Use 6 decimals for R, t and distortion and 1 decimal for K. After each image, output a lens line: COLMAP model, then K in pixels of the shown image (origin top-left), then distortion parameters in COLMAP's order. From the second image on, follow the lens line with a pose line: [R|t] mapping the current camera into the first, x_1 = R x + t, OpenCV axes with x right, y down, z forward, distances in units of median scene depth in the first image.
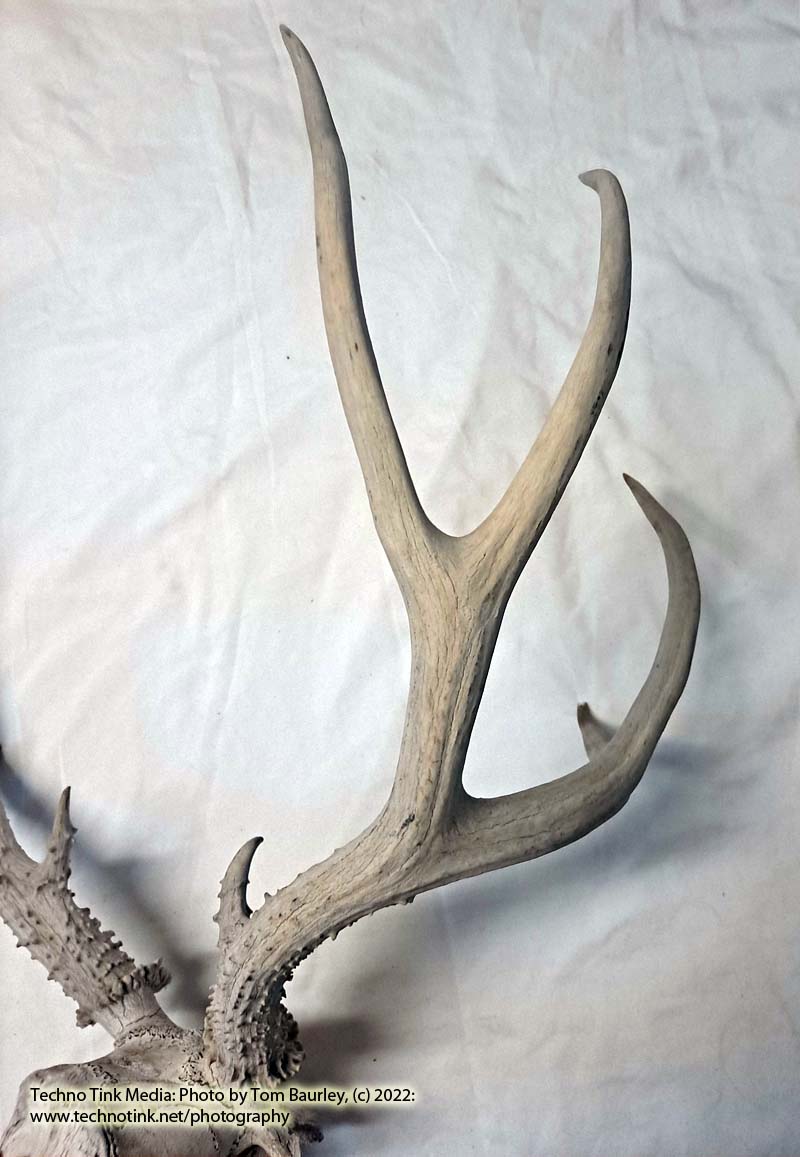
lens RADIAL K [[908.8, 0, 451.1], [0, 908.8, 553.9], [0, 0, 1]] dist [0.042937, -0.065938]
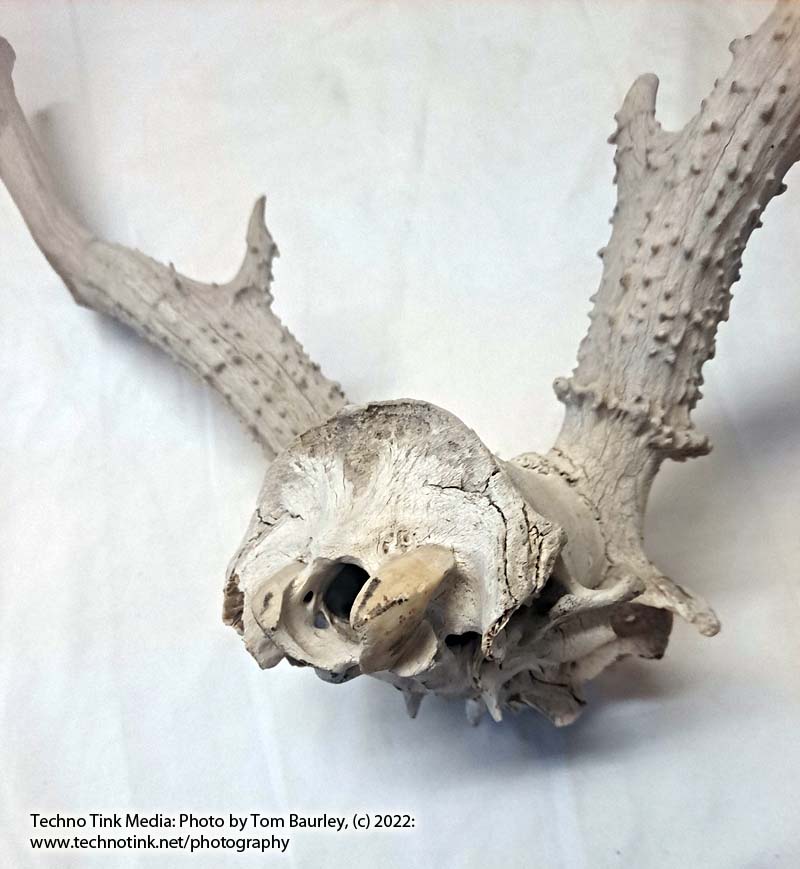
lens RADIAL K [[817.0, 0, 396.0], [0, 817.0, 529.8], [0, 0, 1]] dist [0.005530, -0.026113]
pose [[0.995834, 0.011752, 0.090421, -0.323576], [-0.002472, 0.994775, -0.102062, 0.503582], [-0.091148, 0.101413, 0.990660, 0.340849]]
